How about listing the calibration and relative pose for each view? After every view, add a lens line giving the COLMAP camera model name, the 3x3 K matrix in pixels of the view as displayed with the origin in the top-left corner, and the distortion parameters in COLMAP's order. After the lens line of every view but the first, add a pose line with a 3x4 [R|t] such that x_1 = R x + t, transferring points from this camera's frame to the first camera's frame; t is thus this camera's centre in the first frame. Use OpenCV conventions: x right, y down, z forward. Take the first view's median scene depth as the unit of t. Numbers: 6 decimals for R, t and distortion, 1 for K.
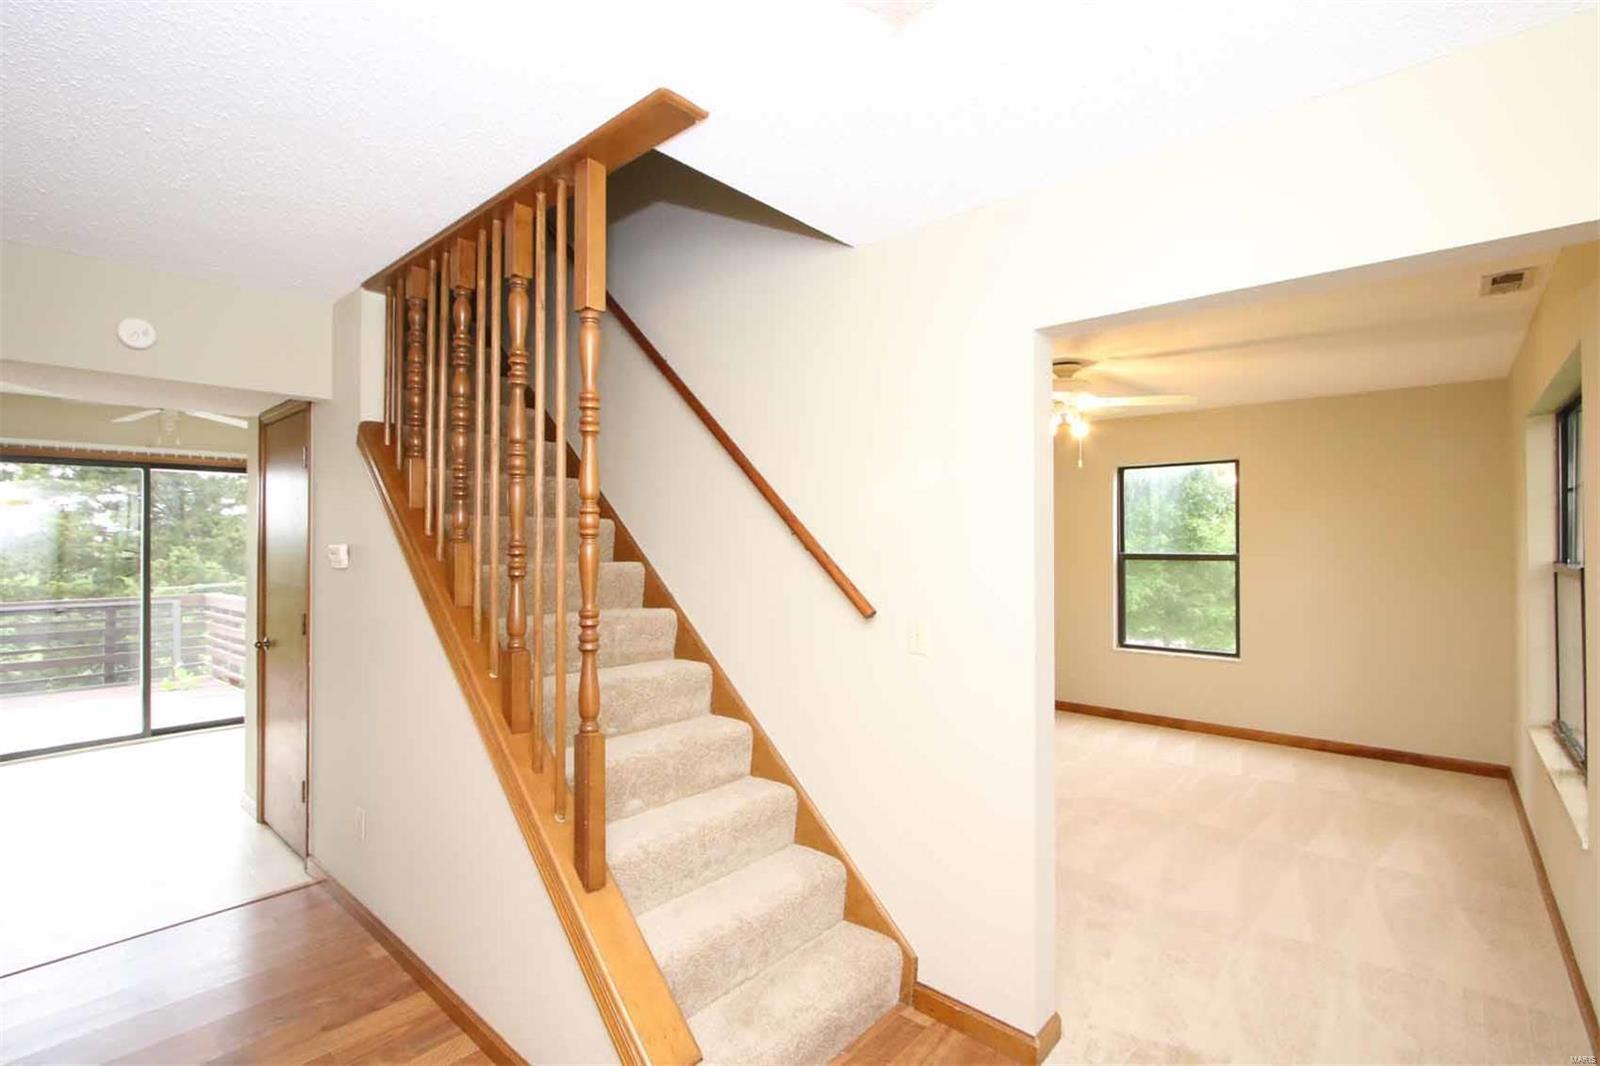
lens RADIAL K [[734.0, 0, 804.2], [0, 734.0, 520.6], [0, 0, 1]] dist [-0.001742, -0.000236]
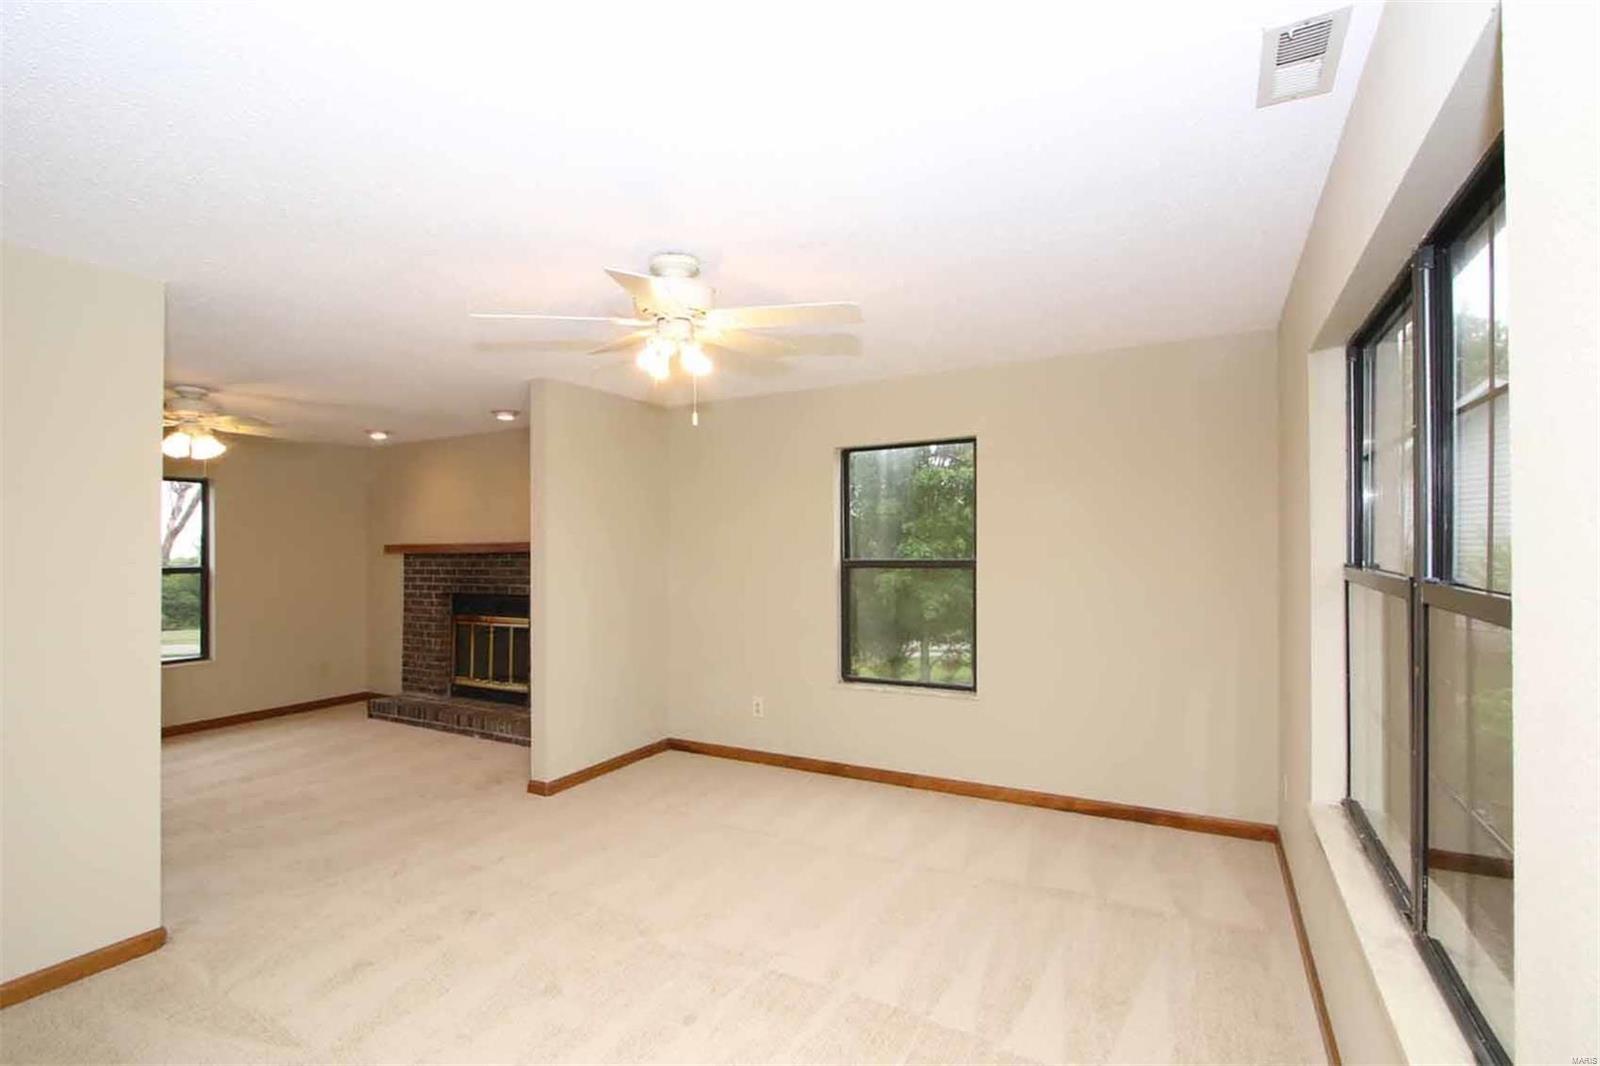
lens RADIAL K [[735.2, 0, 788.5], [0, 735.2, 536.8], [0, 0, 1]] dist [-0.002243, -0.000004]
pose [[0.979908, -0.009440, 0.199226, 0.275277], [0.007451, 0.999915, 0.010728, 0.013403], [-0.199310, -0.009028, 0.979895, 0.312075]]
